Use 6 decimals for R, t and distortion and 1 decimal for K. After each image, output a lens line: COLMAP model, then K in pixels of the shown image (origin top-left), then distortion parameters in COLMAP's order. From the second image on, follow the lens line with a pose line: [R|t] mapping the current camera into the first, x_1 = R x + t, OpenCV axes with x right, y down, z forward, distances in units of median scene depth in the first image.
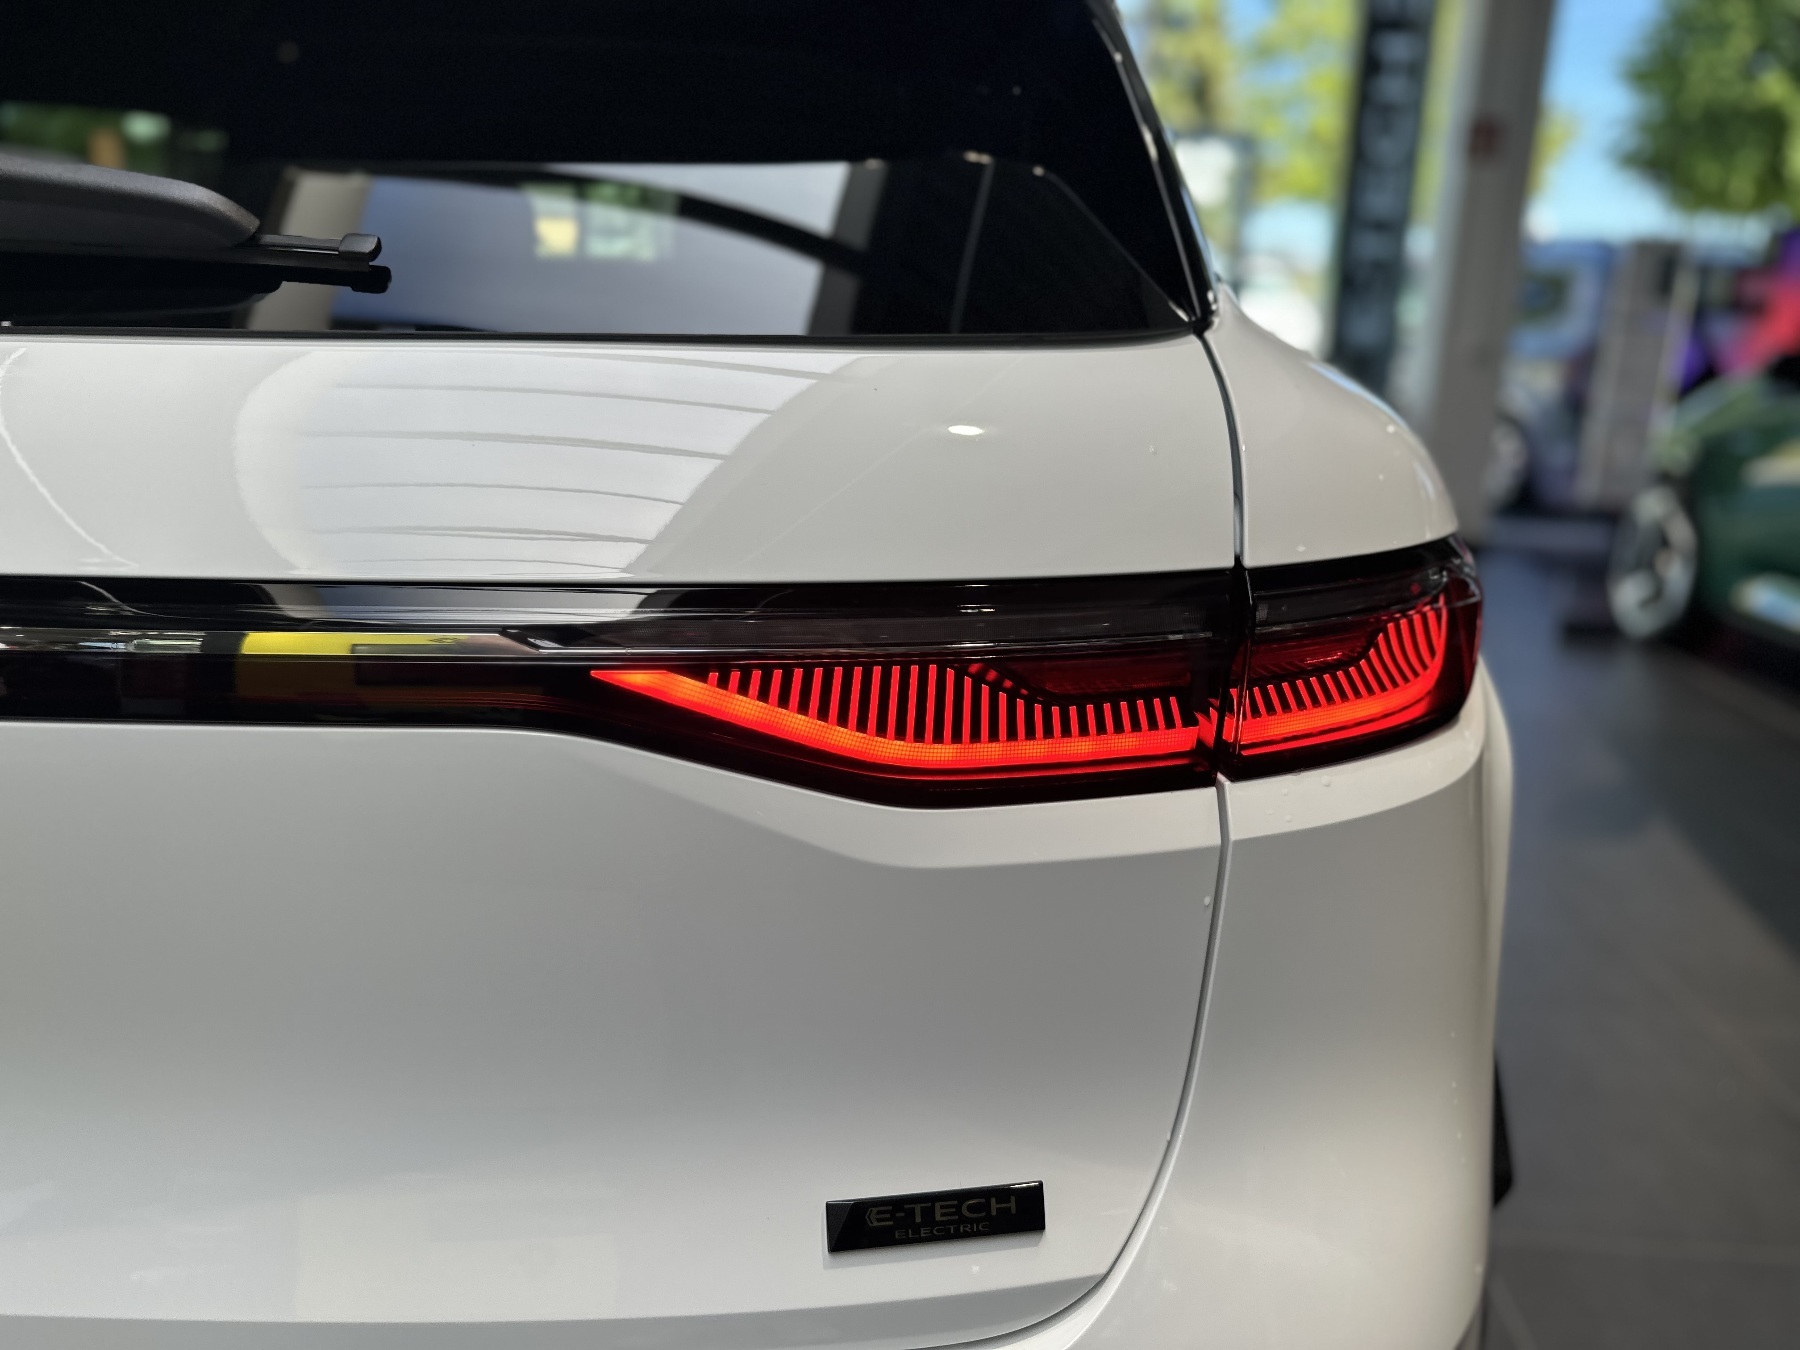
lens RADIAL K [[1364.5, 0, 900.0], [0, 1364.5, 675.0], [0, 0, 1]] dist [-0.005161, -0.002907]
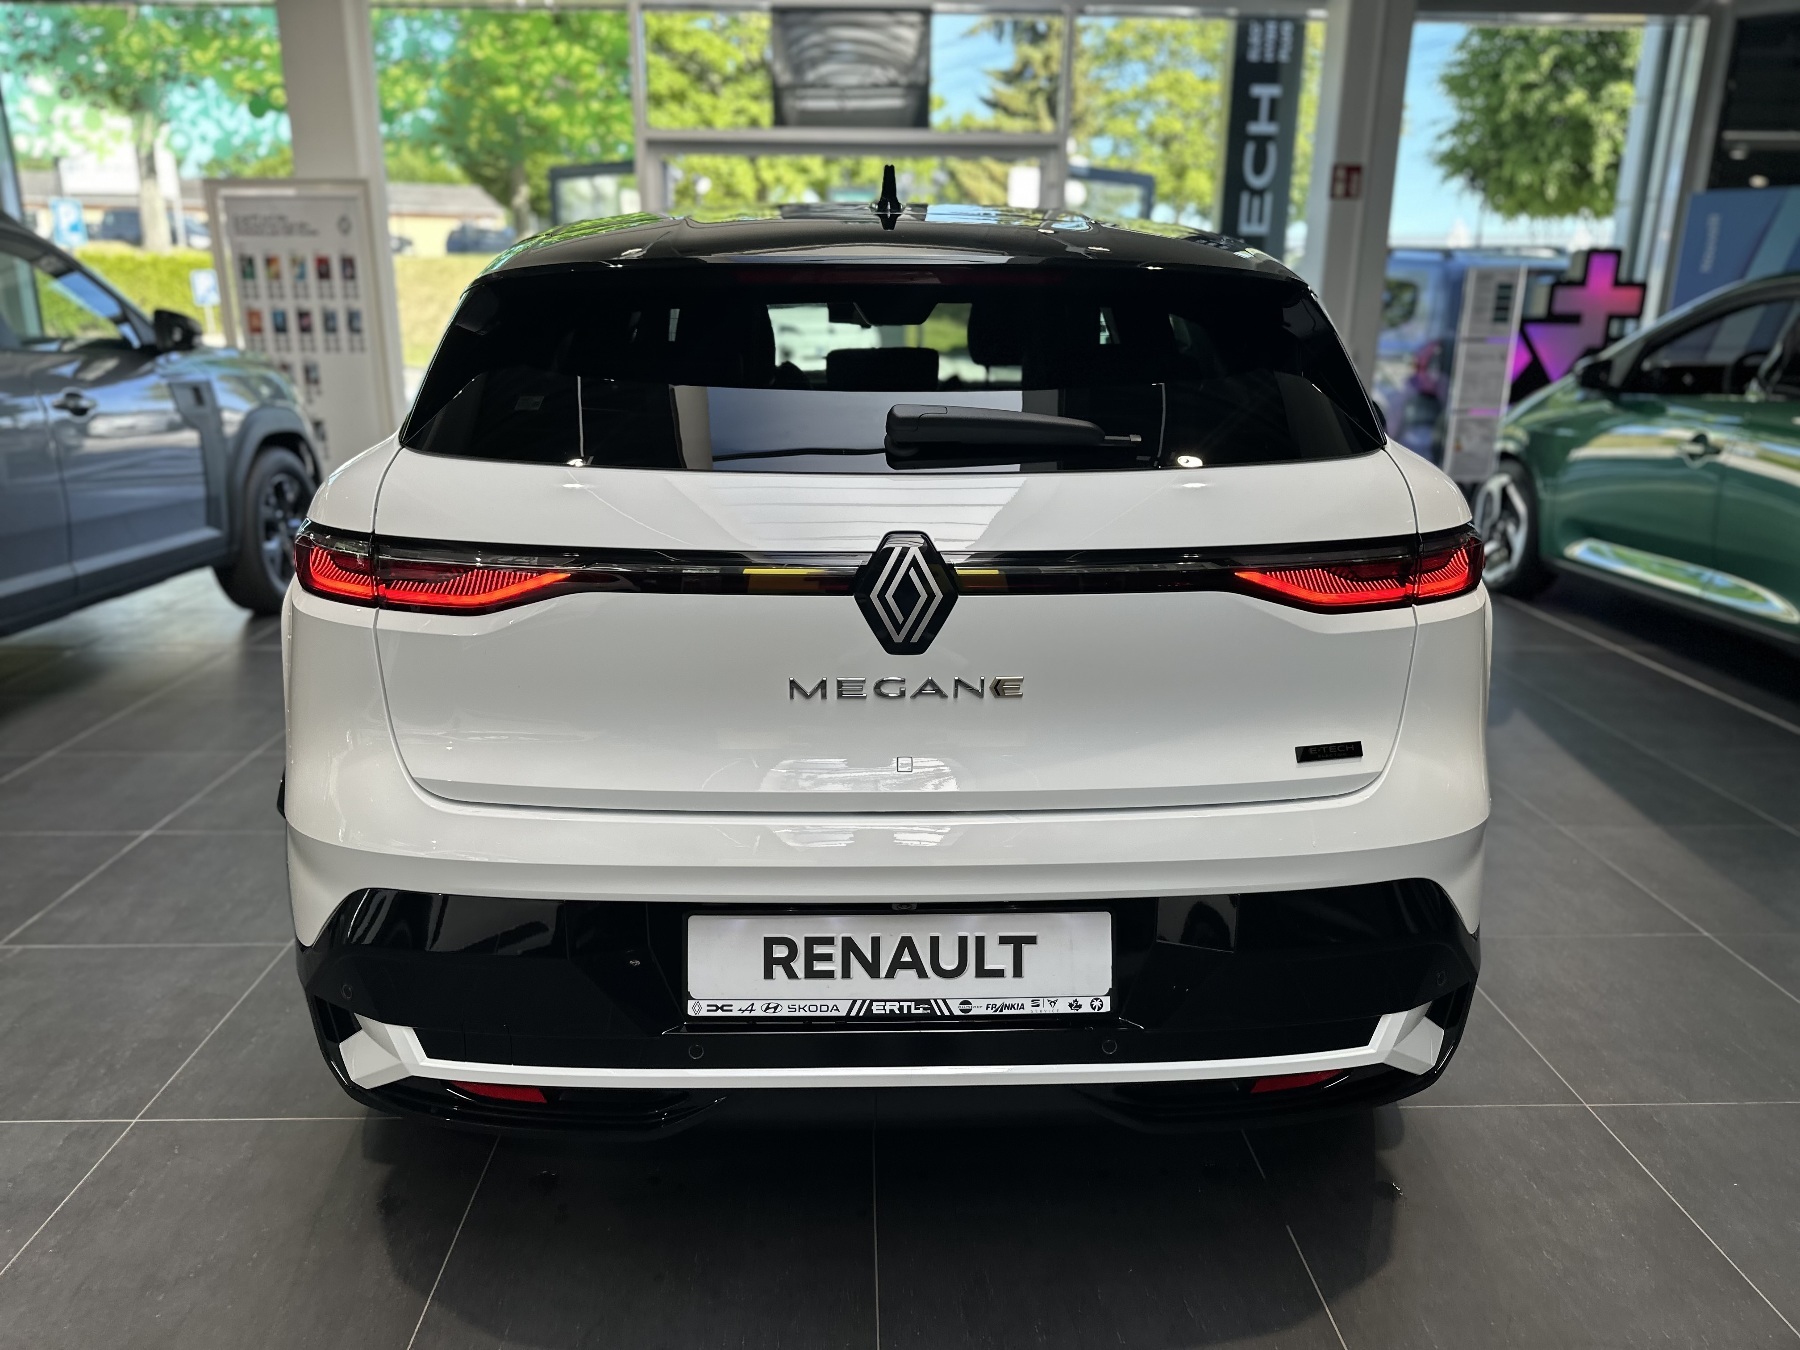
lens RADIAL K [[1252.1, 0, 900.0], [0, 1252.1, 675.0], [0, 0, 1]] dist [0.001824, 0.000816]
pose [[0.997127, -0.036316, 0.066472, -0.971784], [0.034932, 0.999151, 0.021862, 0.119106], [-0.067209, -0.019478, 0.997549, -1.501038]]
